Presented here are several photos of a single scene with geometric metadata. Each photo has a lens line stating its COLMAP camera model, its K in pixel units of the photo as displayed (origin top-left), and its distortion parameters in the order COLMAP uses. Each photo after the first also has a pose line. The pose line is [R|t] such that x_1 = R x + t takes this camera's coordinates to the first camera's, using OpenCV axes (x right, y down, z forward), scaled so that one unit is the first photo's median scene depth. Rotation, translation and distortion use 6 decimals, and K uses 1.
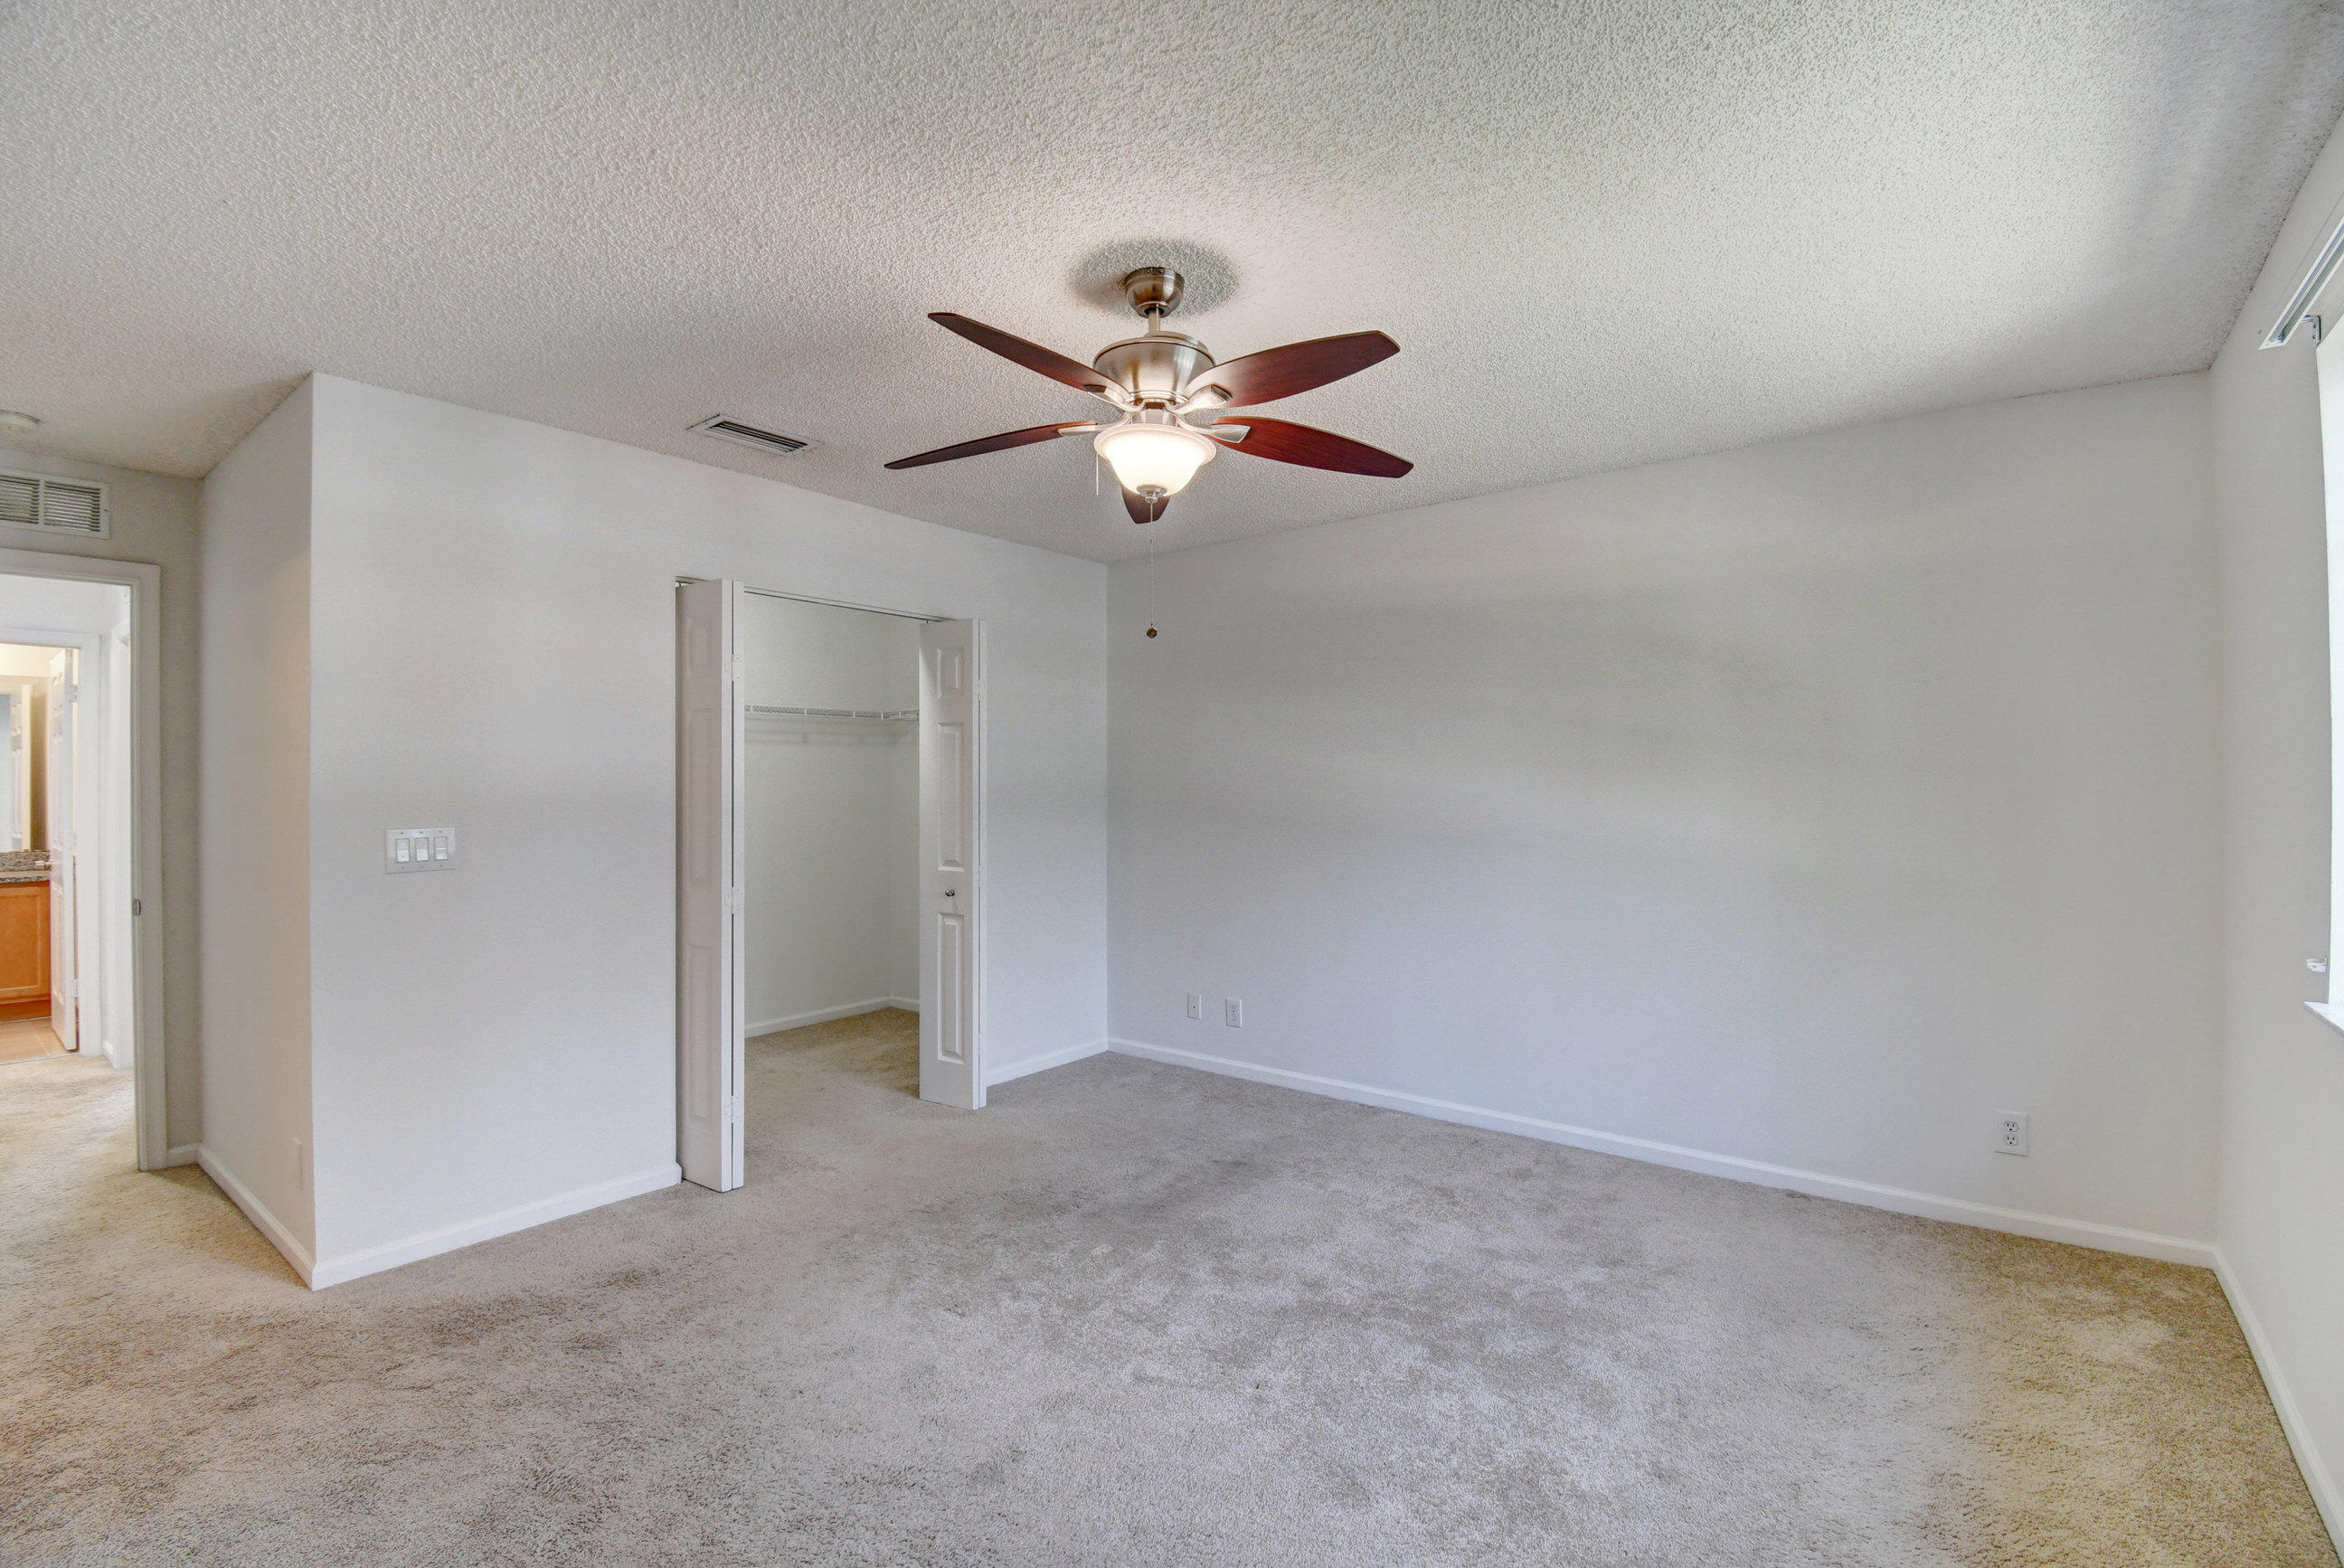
lens RADIAL K [[1054.9, 0, 1163.9], [0, 1054.9, 788.6], [0, 0, 1]] dist [-0.011392, 0.000065]
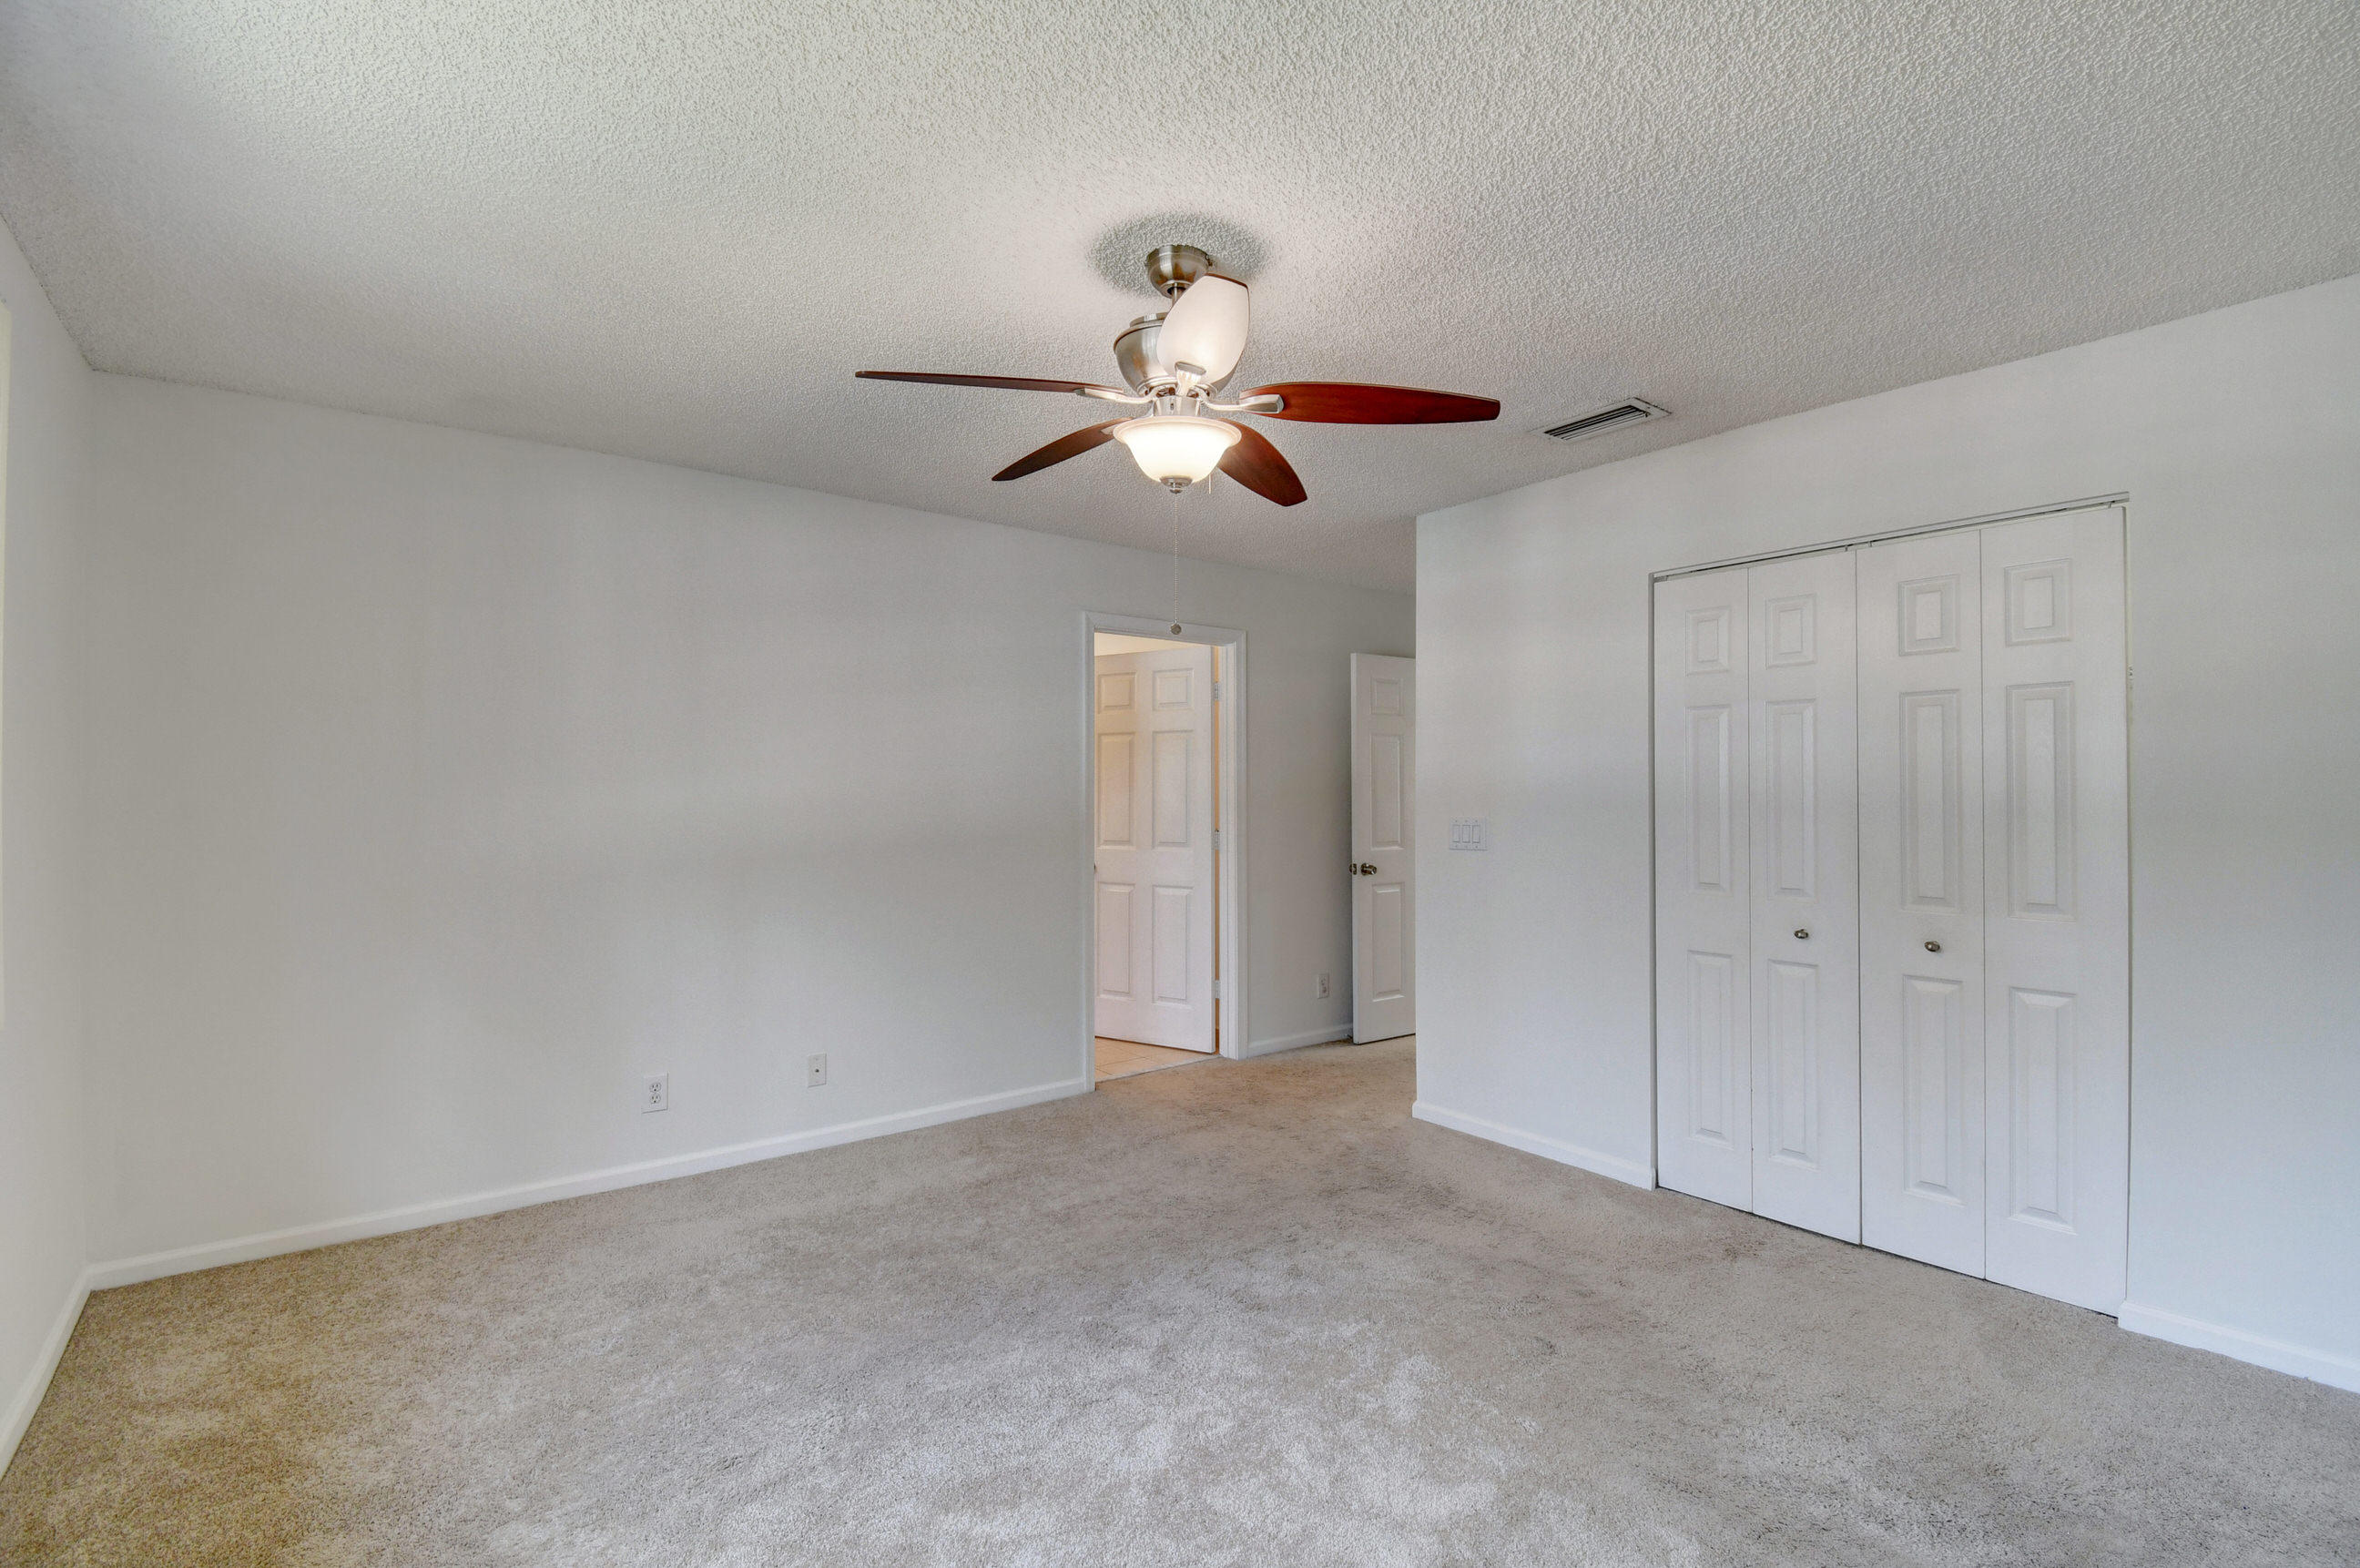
lens RADIAL K [[1052.6, 0, 1198.8], [0, 1052.6, 789.7], [0, 0, 1]] dist [0.011878, -0.020686]
pose [[-0.216072, 0.004954, -0.976365, 0.612990], [-0.001789, 0.999983, 0.005469, -0.004578], [0.976376, 0.002928, -0.216060, 0.821245]]
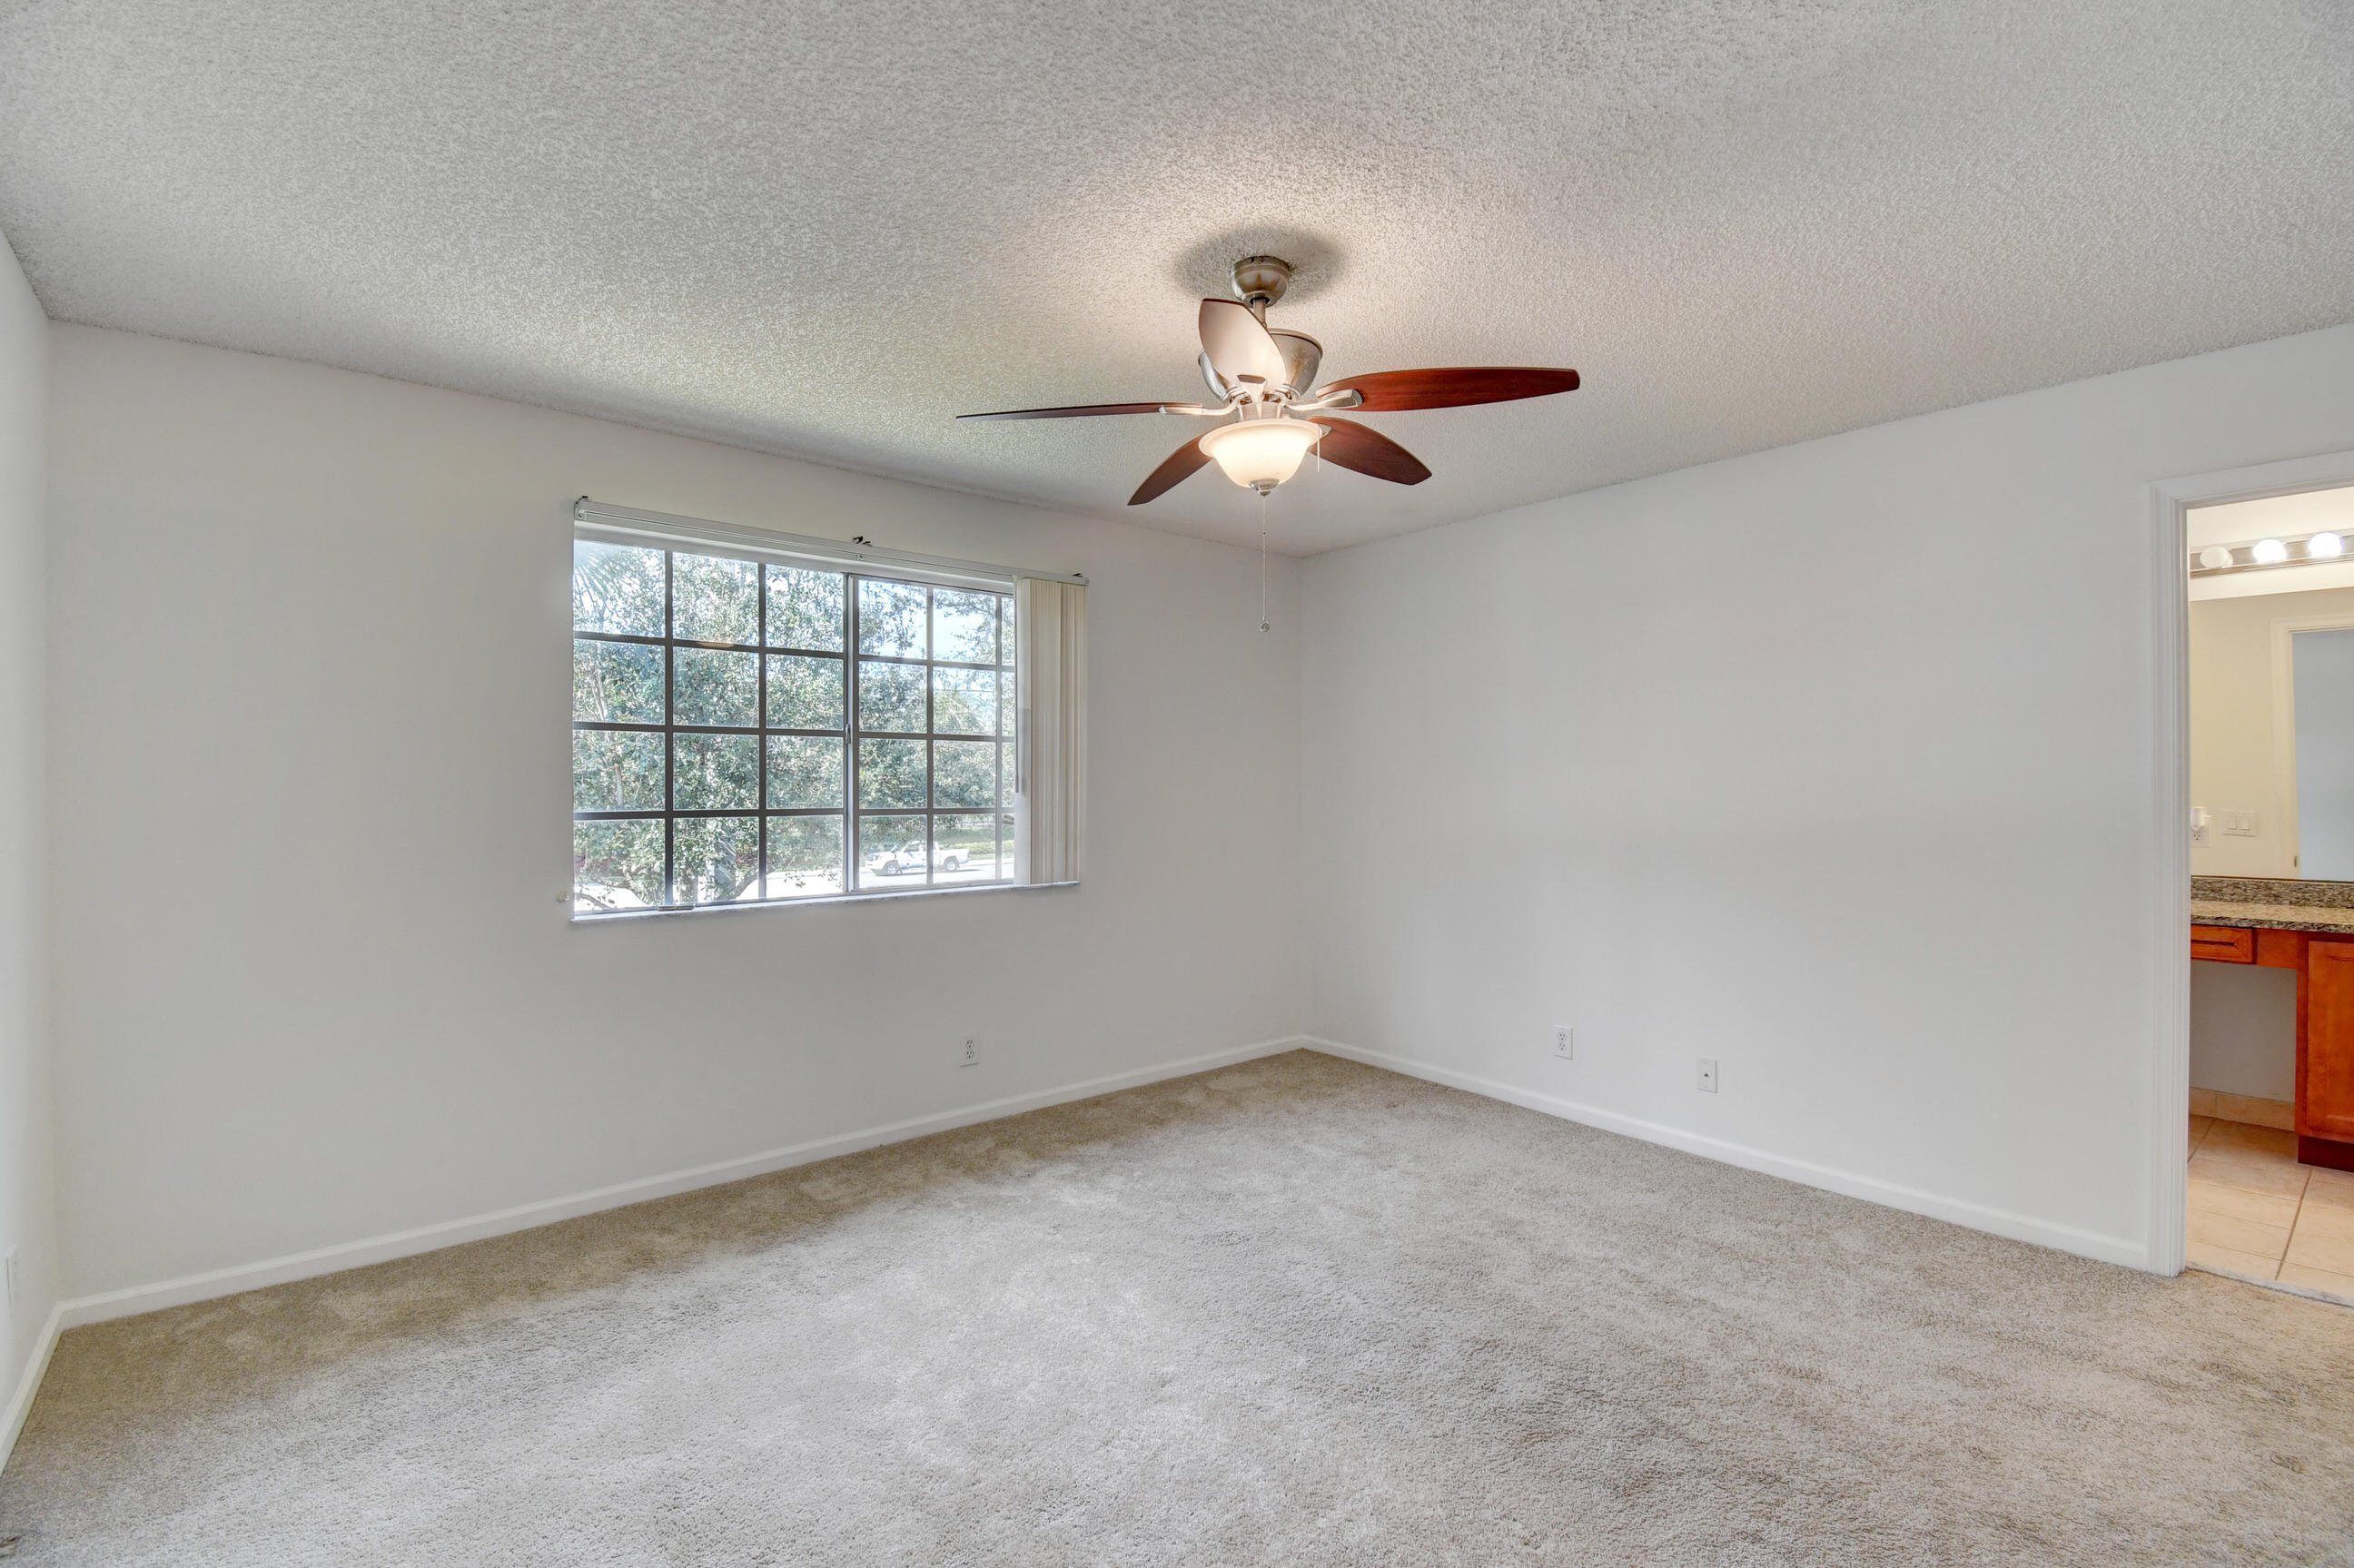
lens RADIAL K [[1049.7, 0, 1178.3], [0, 1049.7, 777.6], [0, 0, 1]] dist [0.011878, -0.020686]
pose [[-0.981394, 0.007407, 0.191862, -0.079582], [0.007140, 0.999972, -0.002083, -0.000279], [-0.191872, -0.000674, -0.981420, 1.329773]]
